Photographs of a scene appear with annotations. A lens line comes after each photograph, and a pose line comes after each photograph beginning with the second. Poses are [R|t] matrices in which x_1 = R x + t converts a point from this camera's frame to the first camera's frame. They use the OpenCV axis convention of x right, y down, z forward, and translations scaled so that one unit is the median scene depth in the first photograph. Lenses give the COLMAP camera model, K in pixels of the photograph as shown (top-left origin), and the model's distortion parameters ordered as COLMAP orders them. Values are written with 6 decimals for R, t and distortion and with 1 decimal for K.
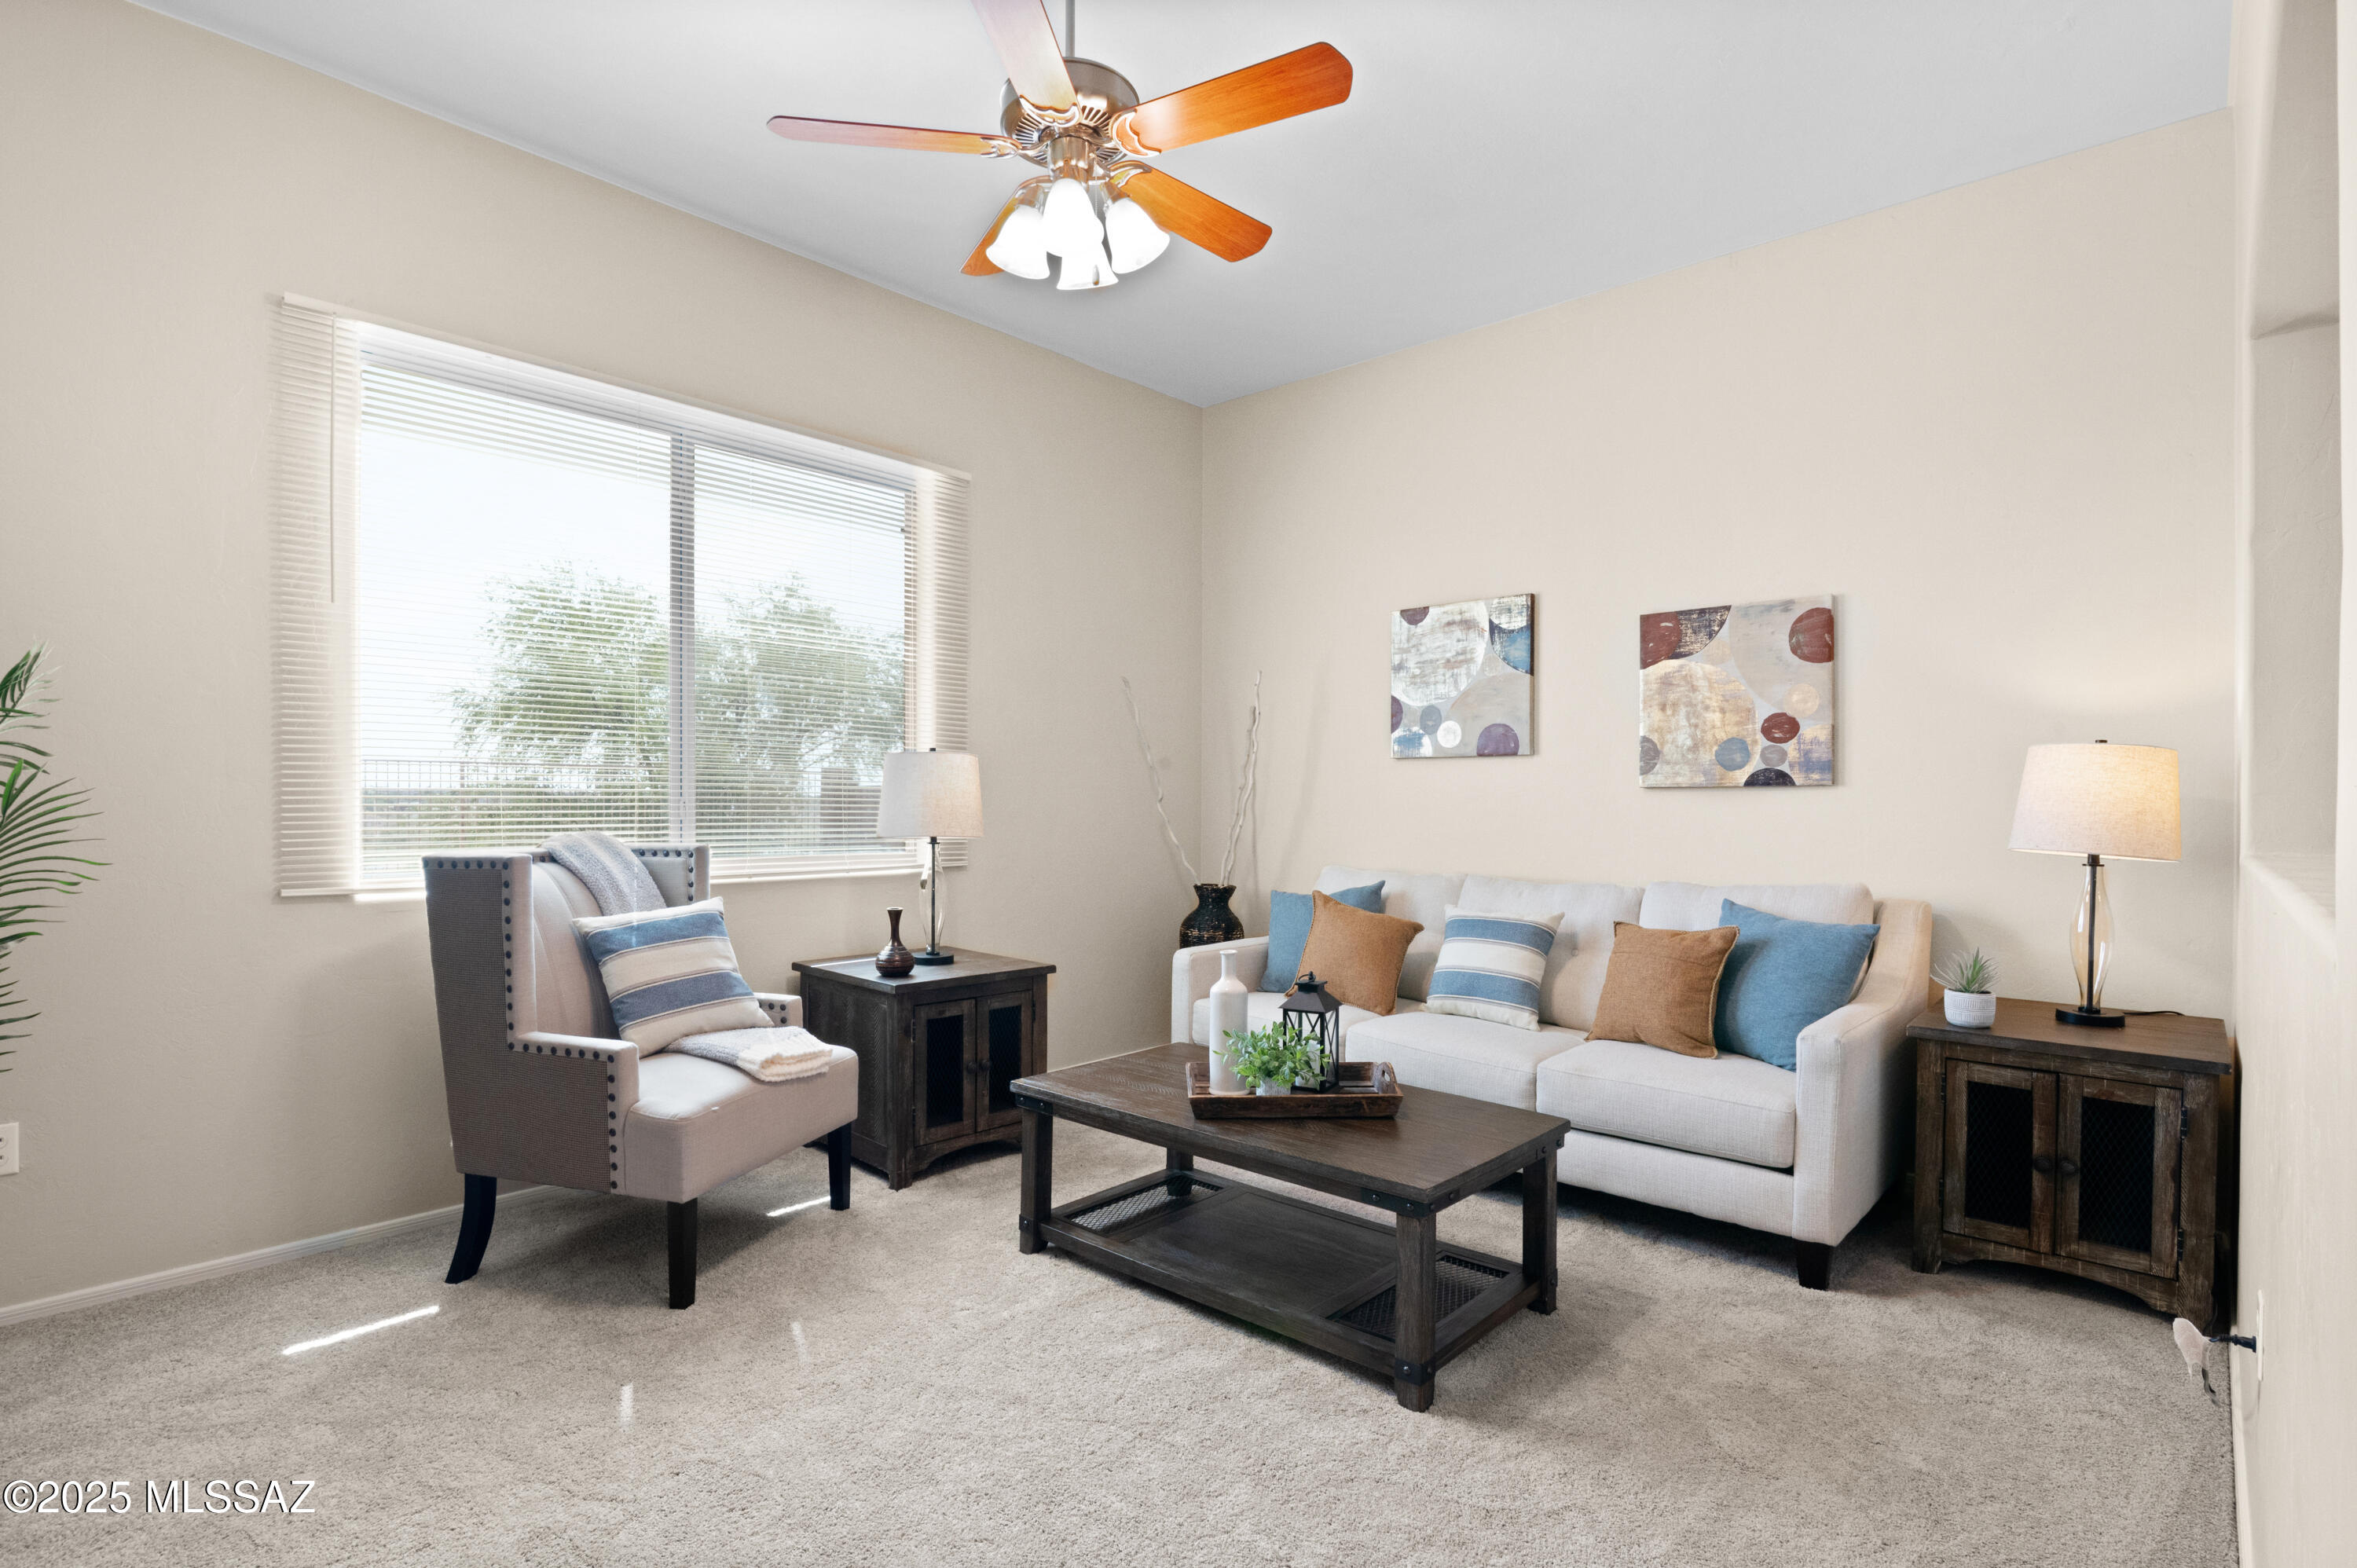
lens RADIAL K [[1129.0, 0, 1198.5], [0, 1129.0, 817.3], [0, 0, 1]] dist [-0.022411, 0.002311]
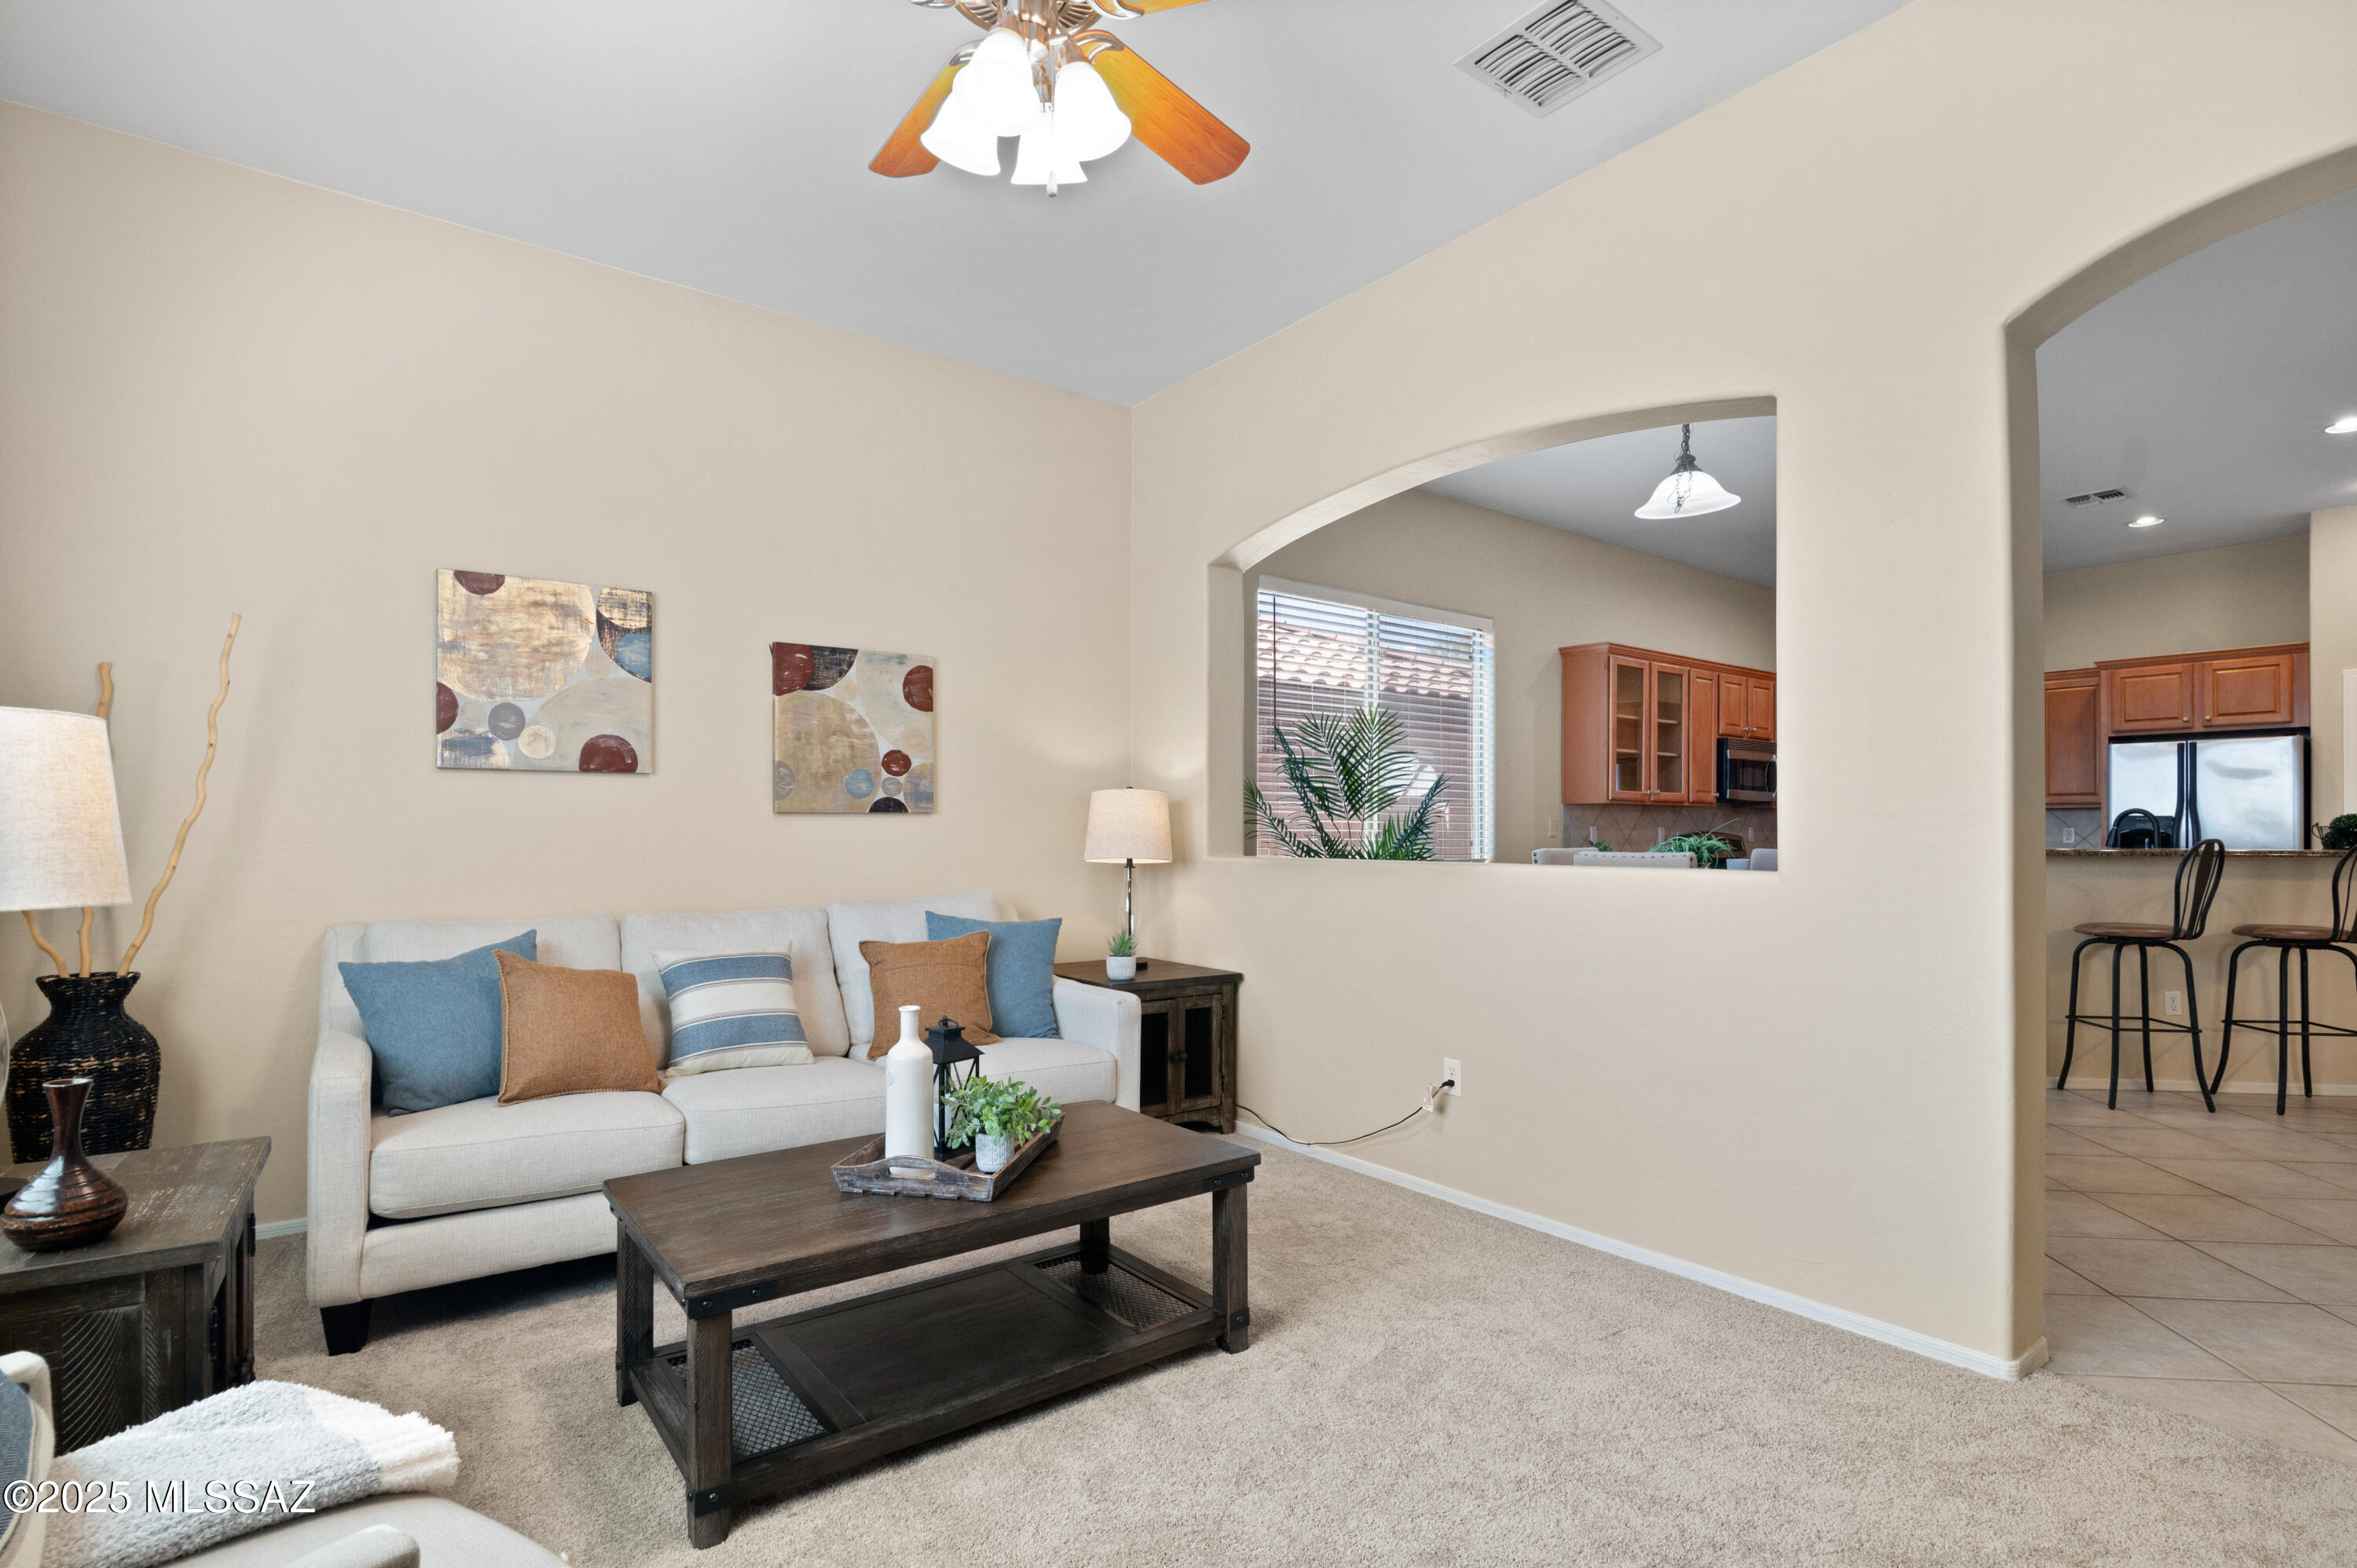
lens RADIAL K [[1129.0, 0, 1166.3], [0, 1129.0, 817.2], [0, 0, 1]] dist [-0.022411, 0.002311]
pose [[0.194263, 0.006494, 0.980928, -0.539207], [0.013147, 0.999871, -0.009223, -0.008178], [-0.980861, 0.014688, 0.194153, 0.468013]]
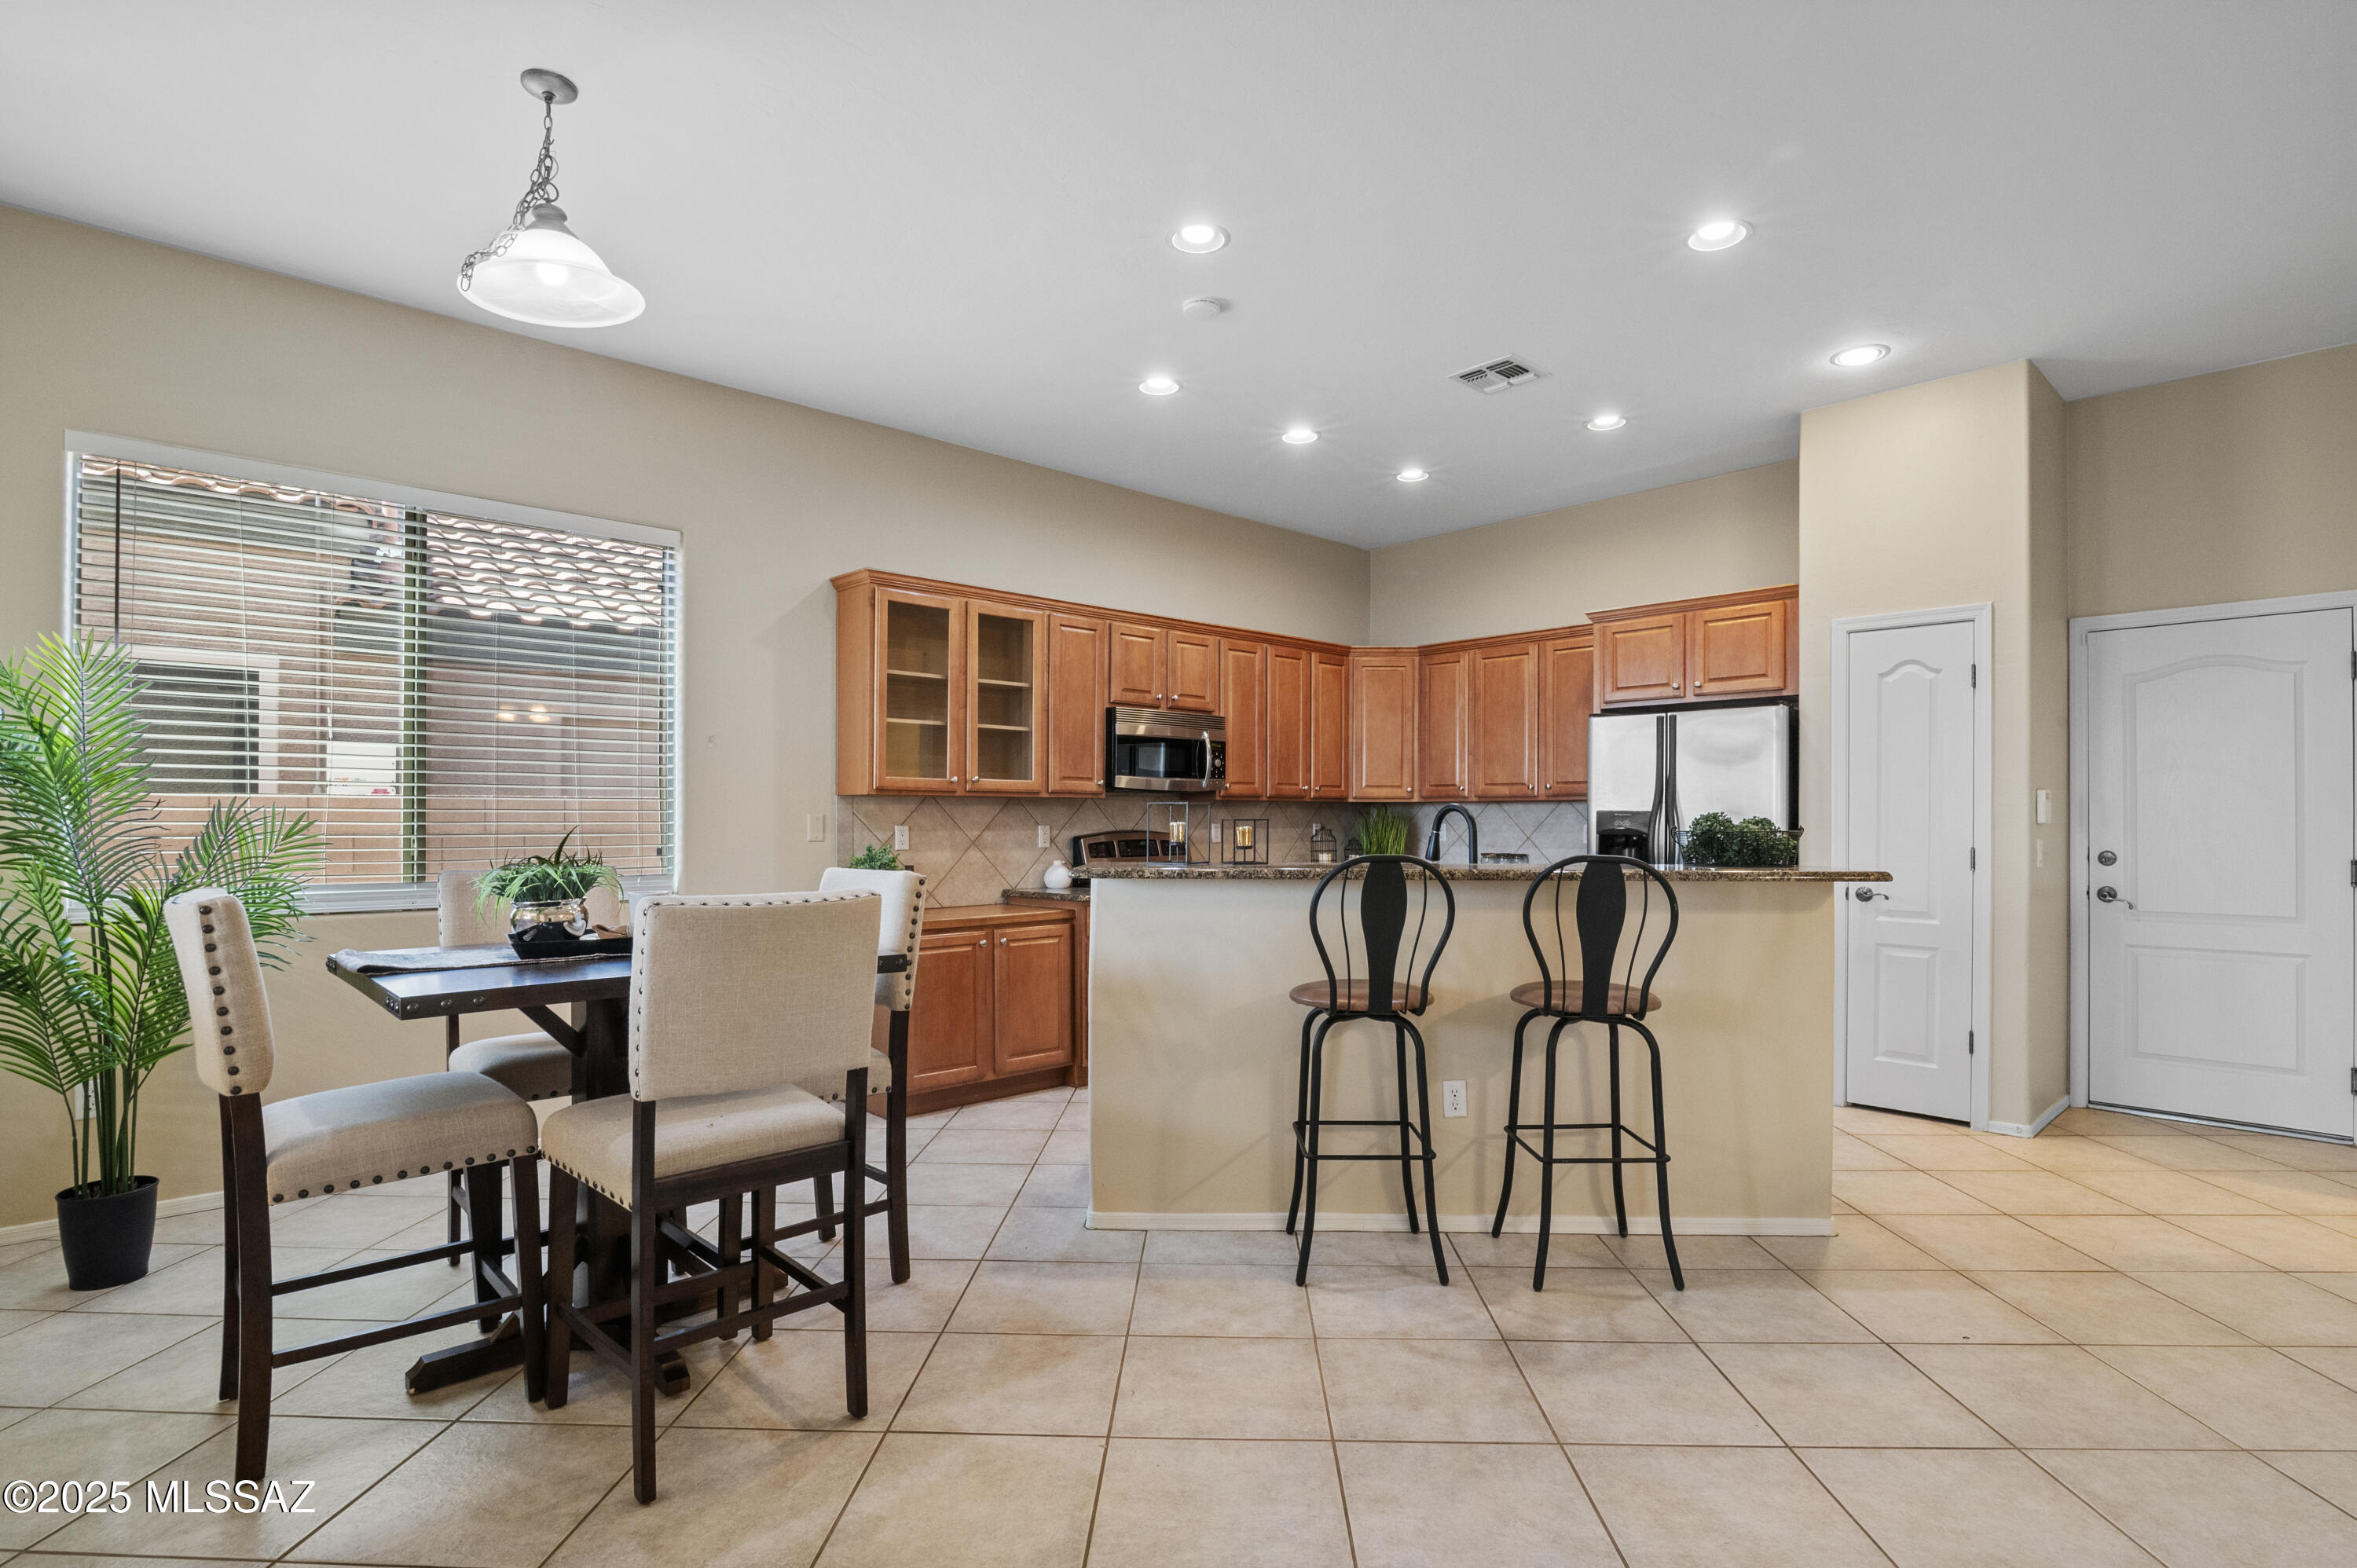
lens RADIAL K [[1129.0, 0, 1173.6], [0, 1129.0, 820.2], [0, 0, 1]] dist [-0.022411, 0.002311]
pose [[0.090604, -0.009634, 0.995840, 0.078403], [0.012873, 0.999881, 0.008502, -0.013801], [-0.995804, 0.012049, 0.090718, -0.299423]]
